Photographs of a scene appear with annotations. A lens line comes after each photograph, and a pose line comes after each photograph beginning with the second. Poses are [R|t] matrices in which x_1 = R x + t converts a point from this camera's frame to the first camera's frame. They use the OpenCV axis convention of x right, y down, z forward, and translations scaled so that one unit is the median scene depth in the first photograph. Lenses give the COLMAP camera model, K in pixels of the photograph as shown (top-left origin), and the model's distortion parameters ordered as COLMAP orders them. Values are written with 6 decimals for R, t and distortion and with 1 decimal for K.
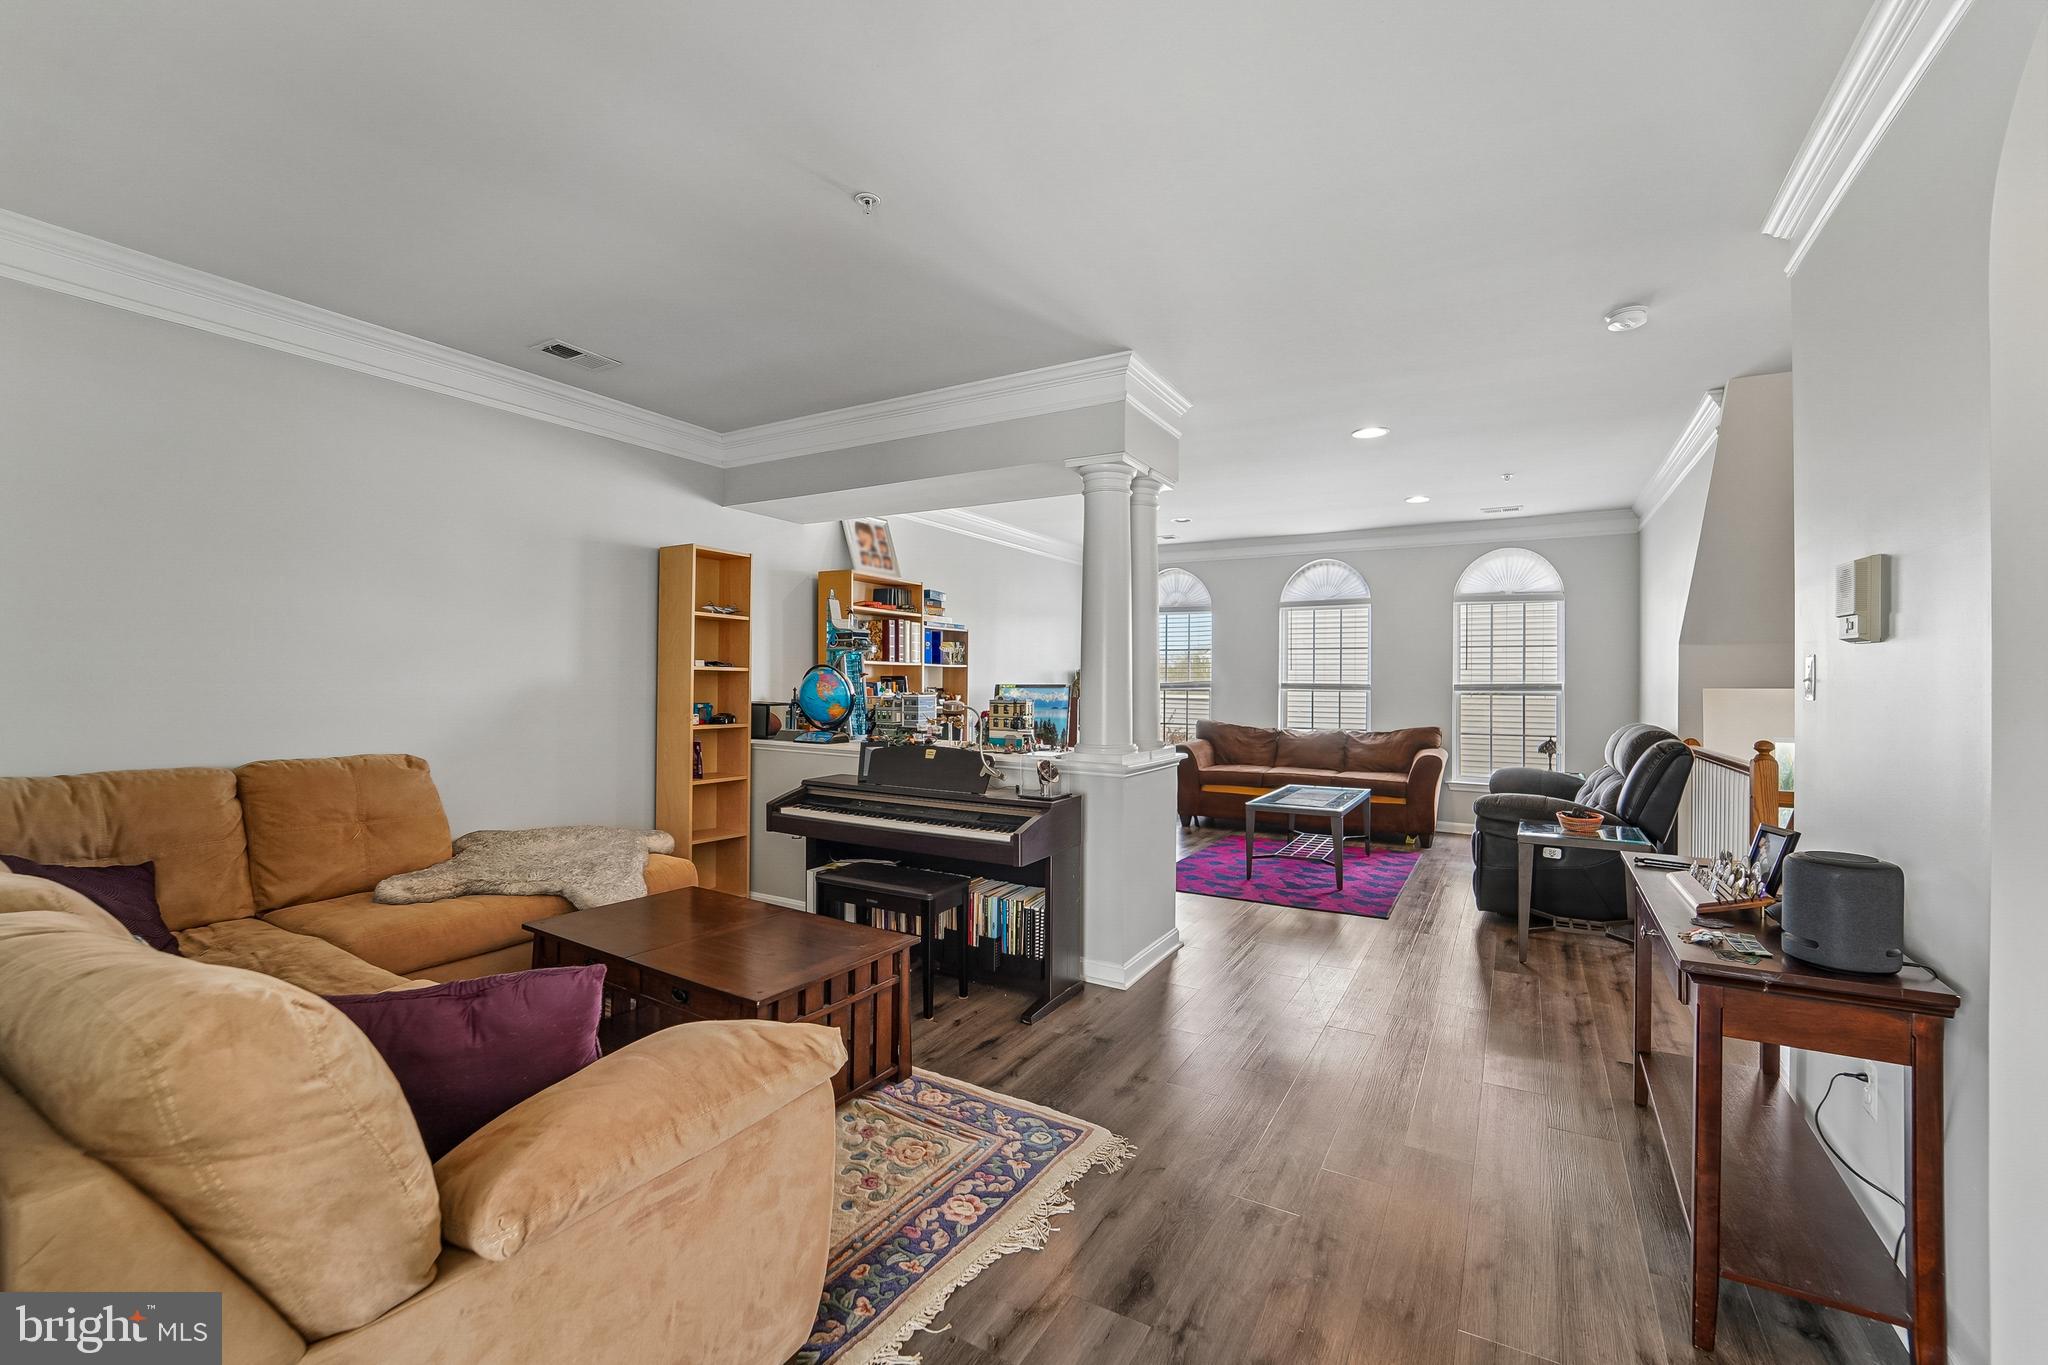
lens RADIAL K [[839.3, 0, 1035.2], [0, 839.3, 680.1], [0, 0, 1]] dist [-0.019992, 0.000519]
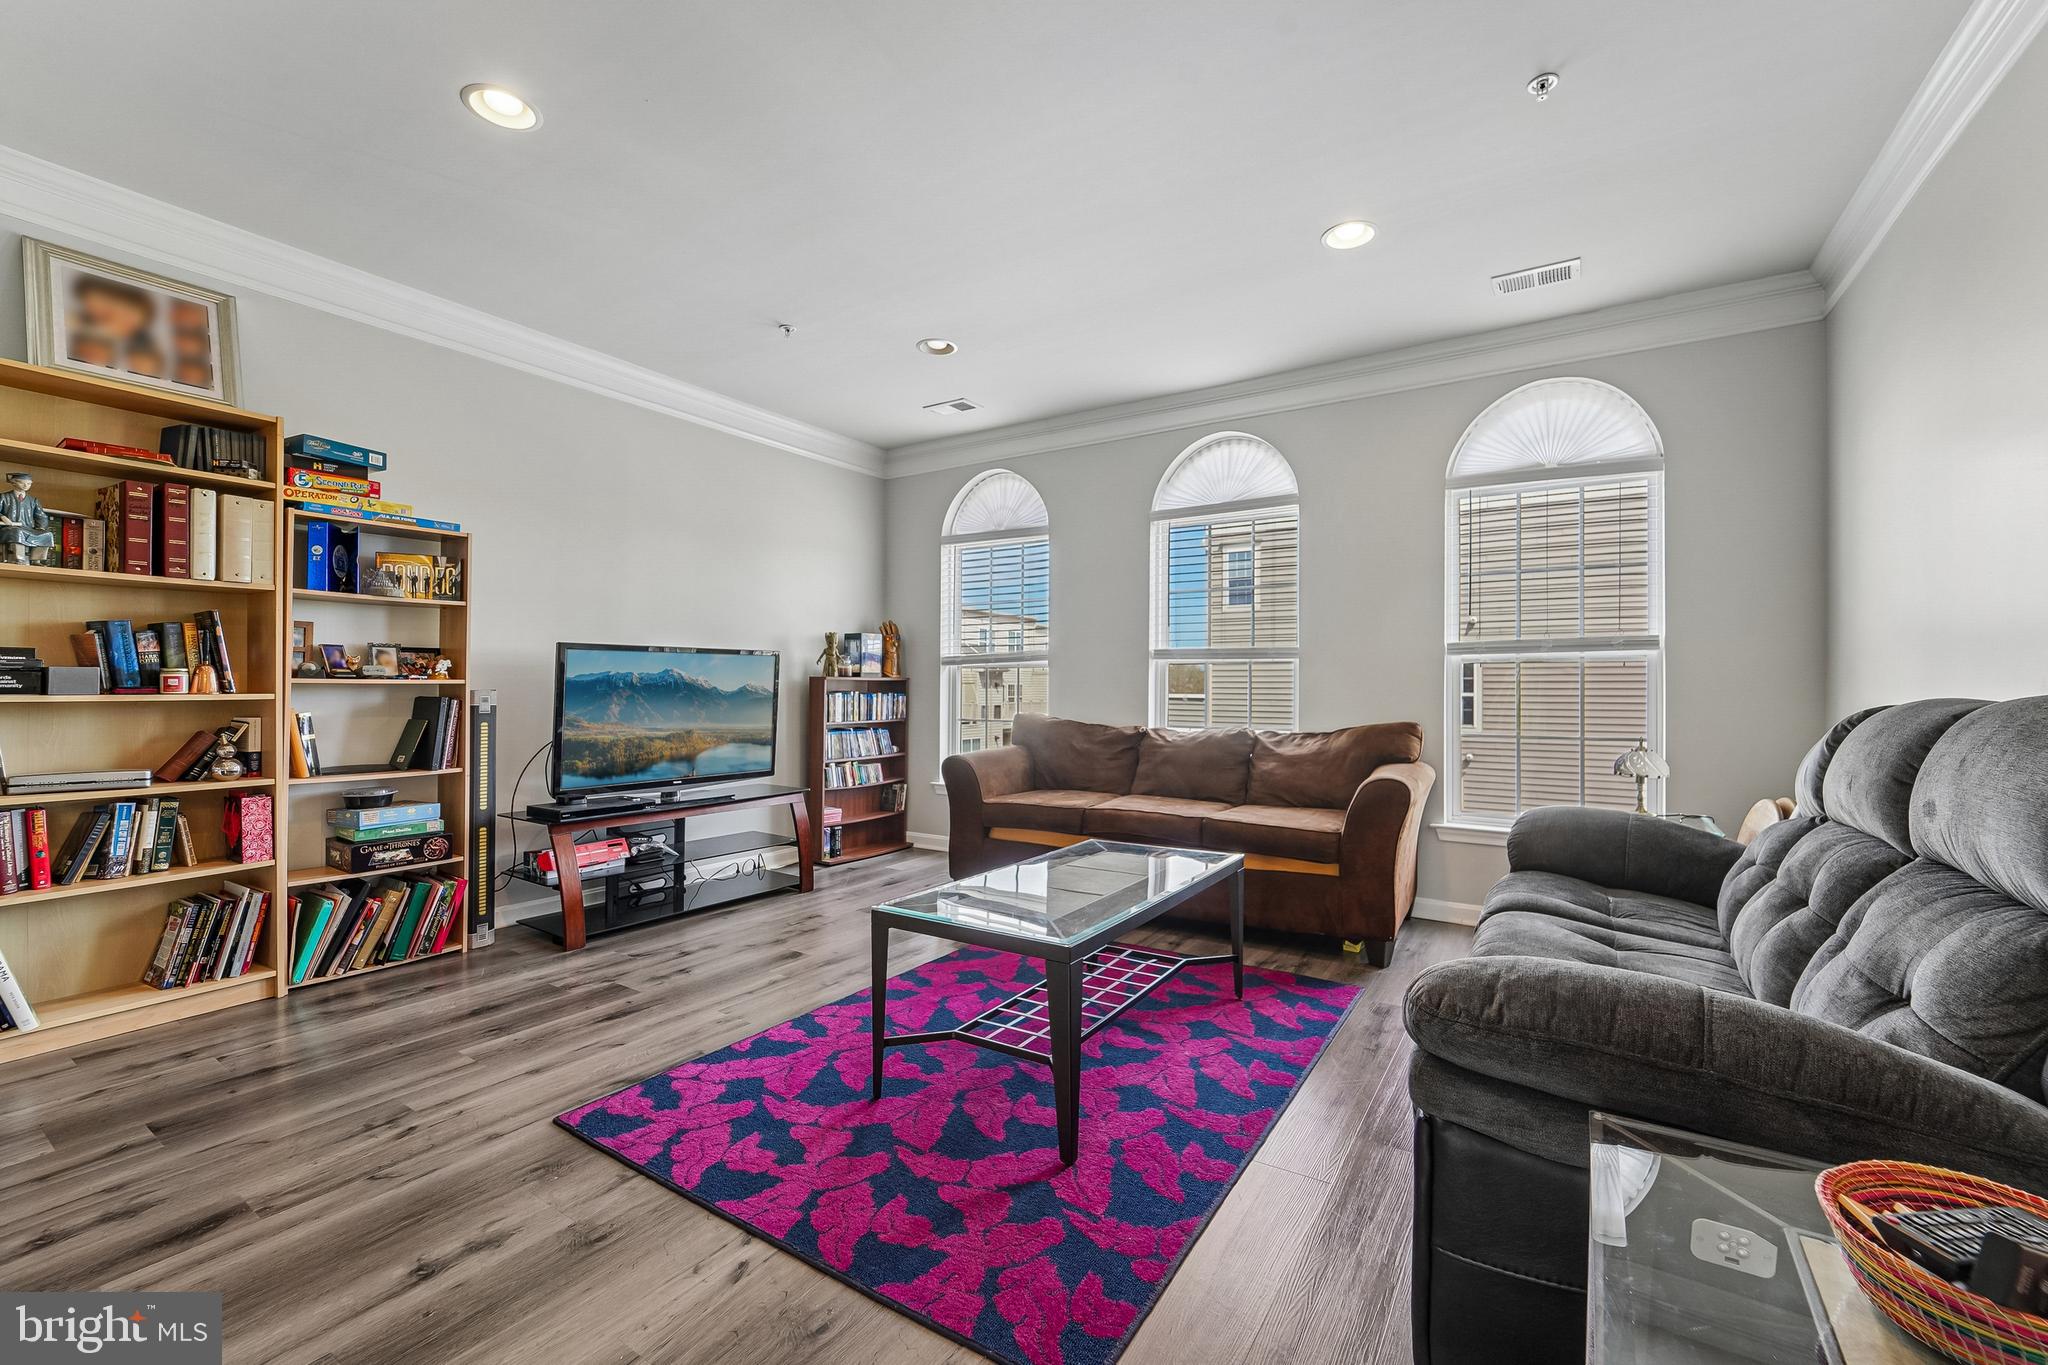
lens RADIAL K [[843.4, 0, 1033.0], [0, 843.4, 690.4], [0, 0, 1]] dist [-0.017758, 0.000446]
pose [[0.999152, -0.003694, -0.041005, 0.323353], [0.003928, 0.999977, 0.005614, 0.039152], [0.040983, -0.005770, 0.999143, 0.564402]]
